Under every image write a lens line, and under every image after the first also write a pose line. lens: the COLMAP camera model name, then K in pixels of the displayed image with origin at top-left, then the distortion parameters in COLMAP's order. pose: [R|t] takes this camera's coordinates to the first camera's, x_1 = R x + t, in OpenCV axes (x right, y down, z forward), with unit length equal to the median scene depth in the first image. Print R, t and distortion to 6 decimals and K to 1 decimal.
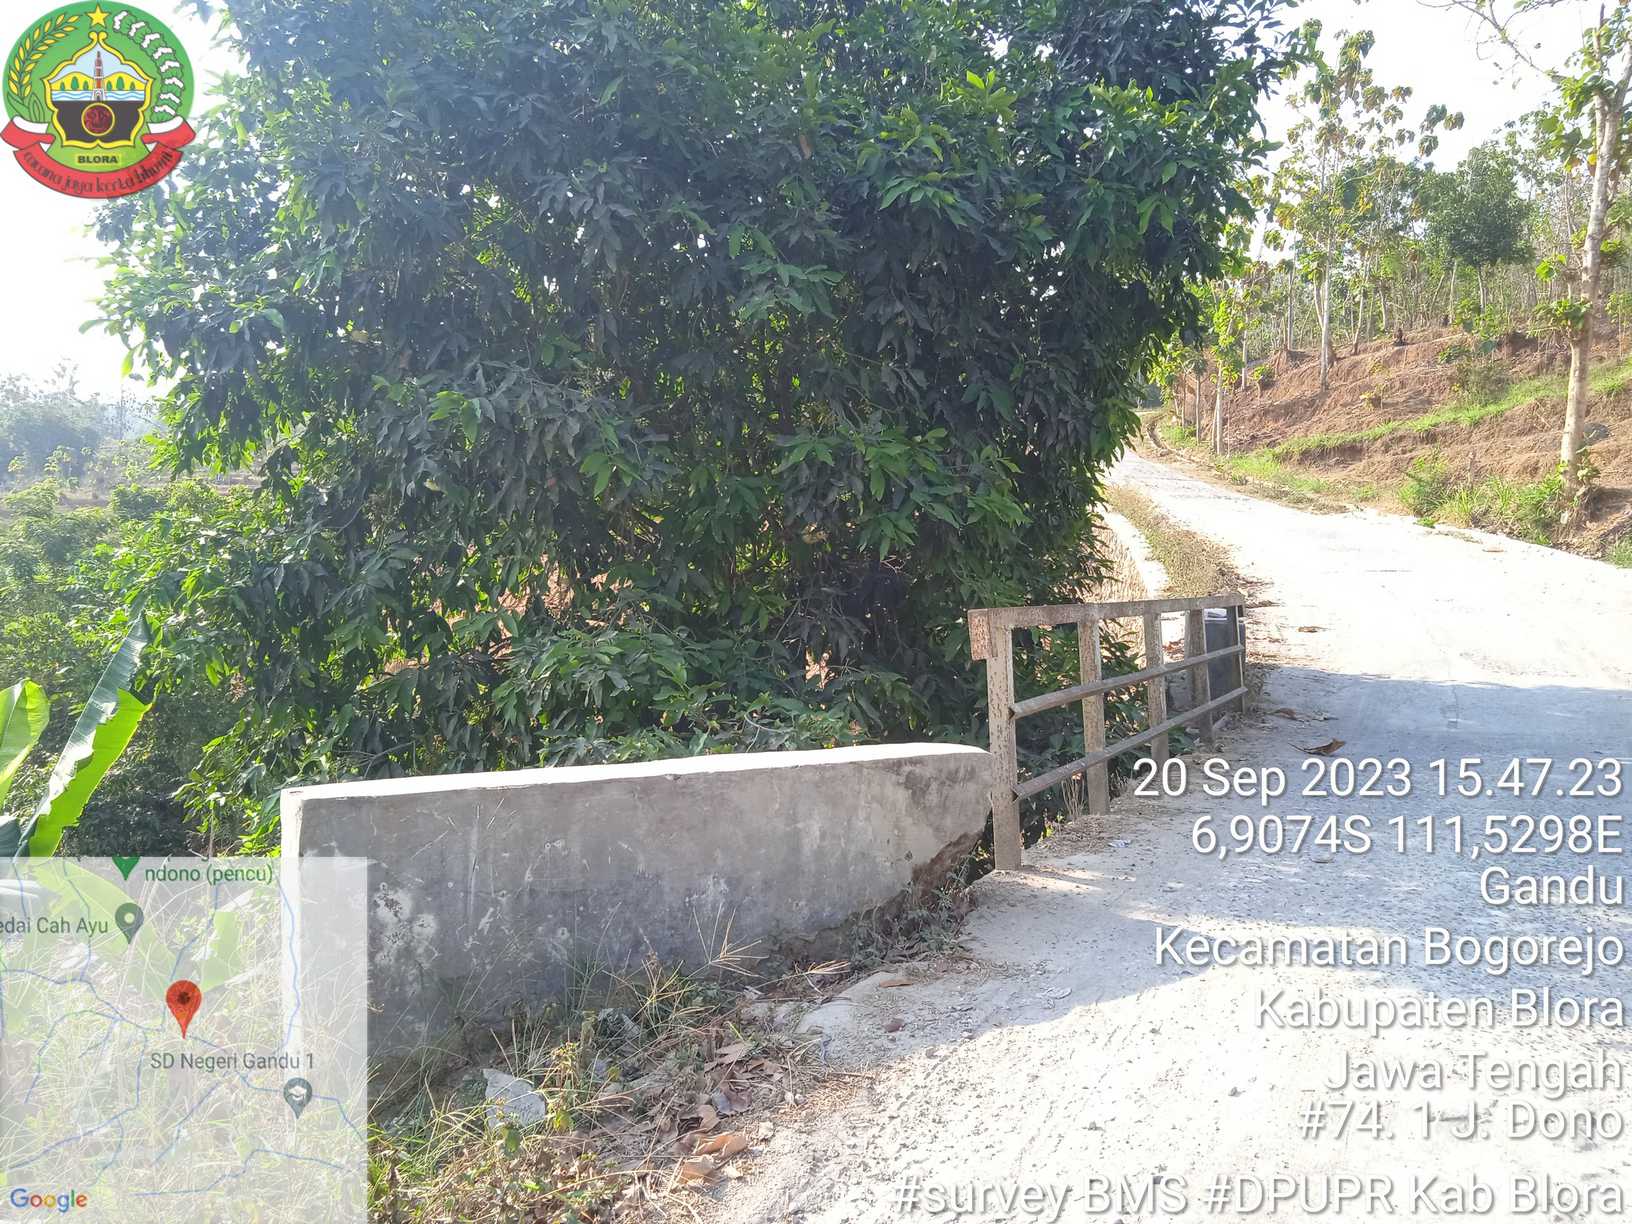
lens RADIAL K [[1341.5, 0, 818.0], [0, 1341.5, 625.2], [0, 0, 1]] dist [0.052539, -0.055937]
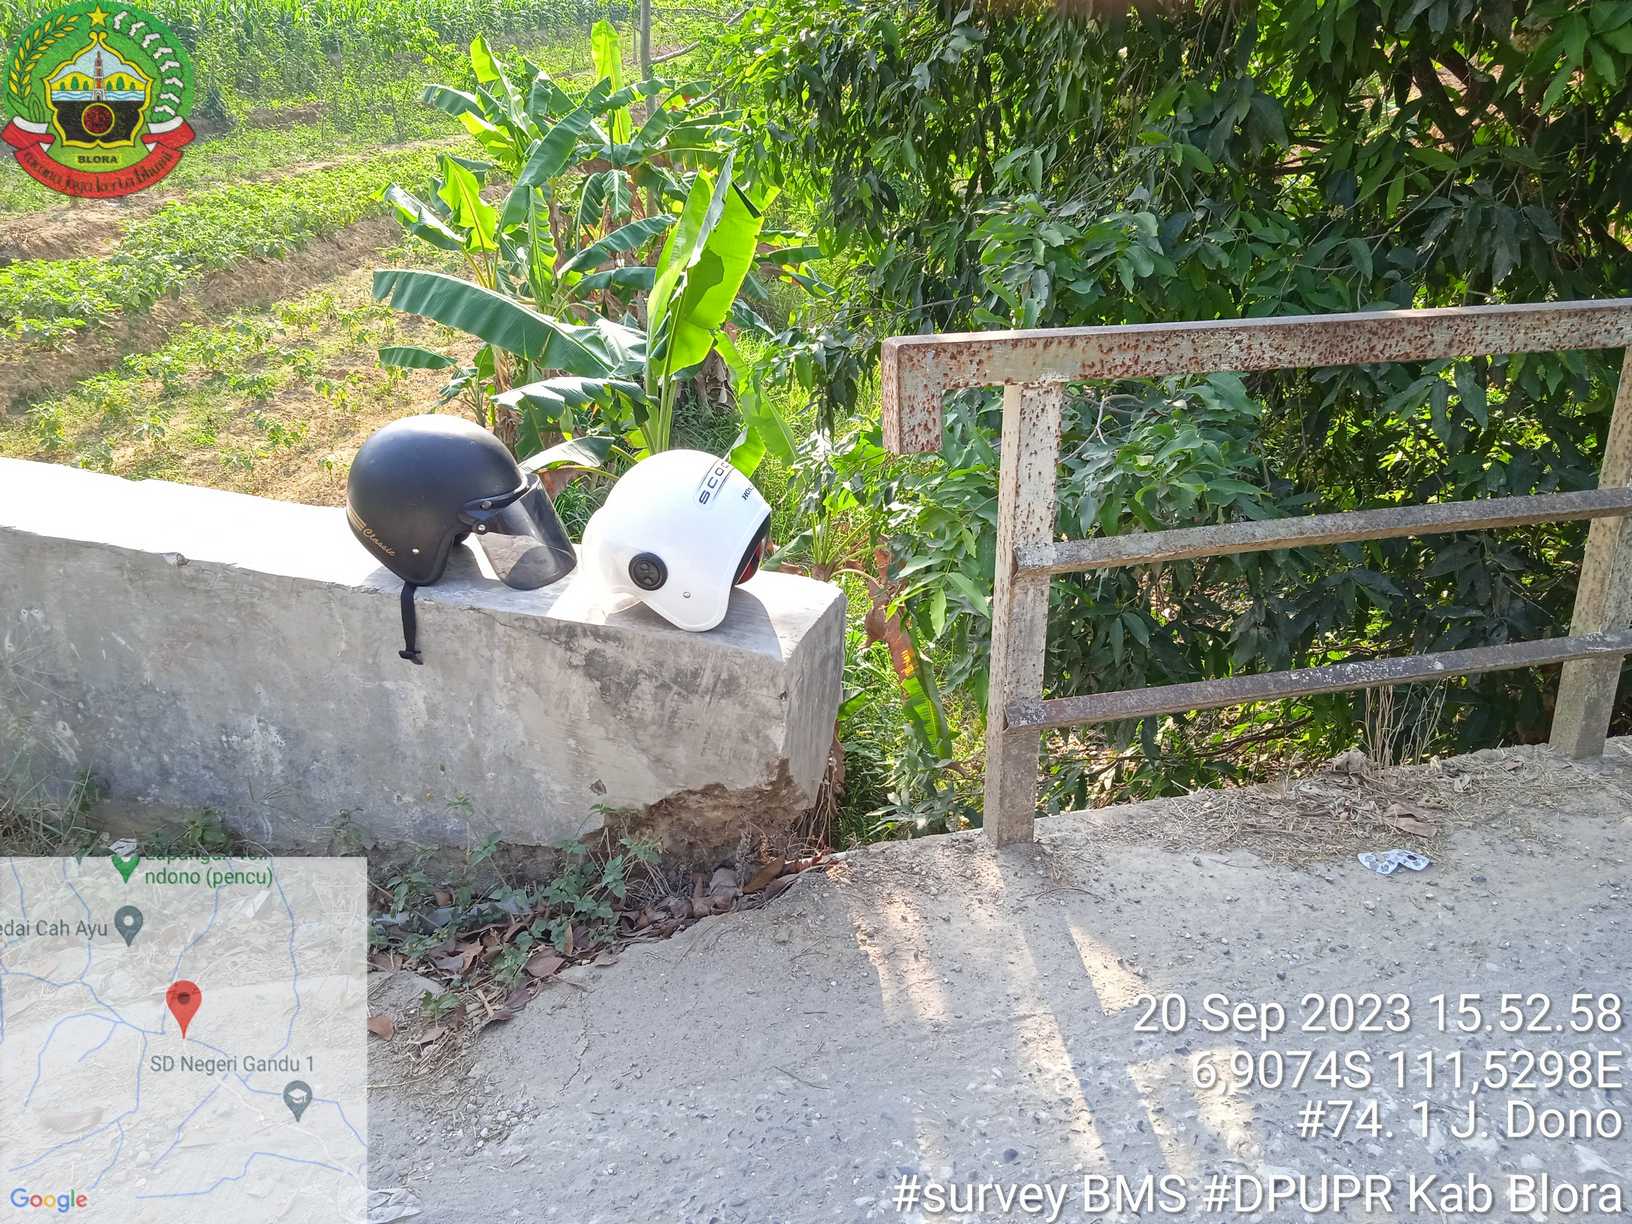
lens RADIAL K [[1338.8, 0, 829.9], [0, 1338.8, 622.1], [0, 0, 1]] dist [0.071803, -0.081495]
pose [[0.670090, 0.326478, -0.666627, 0.499816], [-0.042875, 0.913605, 0.404337, -0.122973], [0.741040, -0.242361, 0.626195, 0.777649]]
